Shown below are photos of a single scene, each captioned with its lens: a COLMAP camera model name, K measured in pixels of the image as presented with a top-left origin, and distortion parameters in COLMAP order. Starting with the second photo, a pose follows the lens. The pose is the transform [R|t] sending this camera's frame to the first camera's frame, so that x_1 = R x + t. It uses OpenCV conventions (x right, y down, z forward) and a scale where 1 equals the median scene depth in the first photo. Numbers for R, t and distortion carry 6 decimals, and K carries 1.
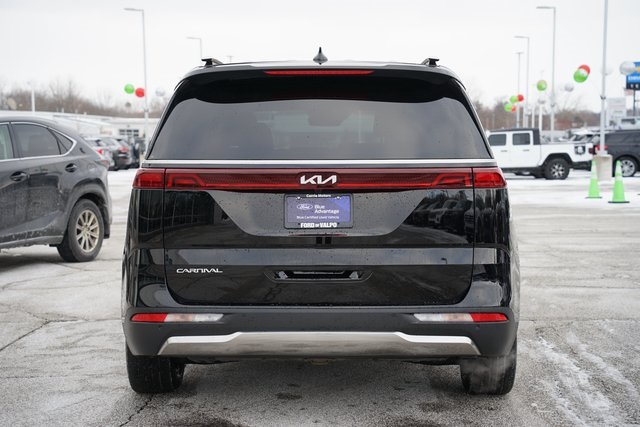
lens RADIAL K [[1272.9, 0, 320.0], [0, 1272.9, 211.7], [0, 0, 1]] dist [0.101982, 0.000000]
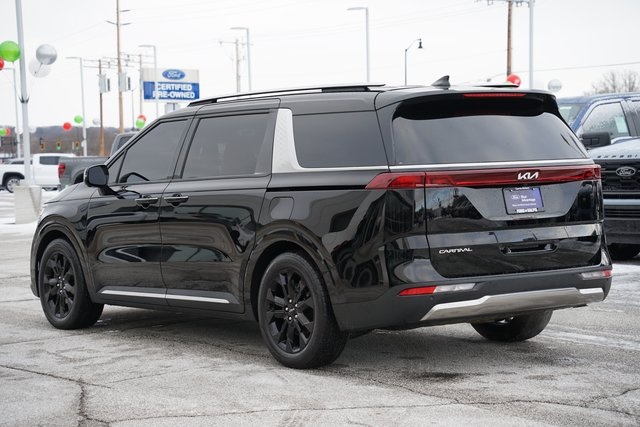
lens RADIAL K [[1384.1, 0, 320.1], [0, 1384.1, 214.5], [0, 0, 1]] dist [0.023266, 0.000000]
pose [[0.880846, -0.053936, 0.470321, -0.862677], [0.060312, 0.998178, 0.001516, -0.000344], [-0.469546, 0.027031, 0.882494, -0.162520]]
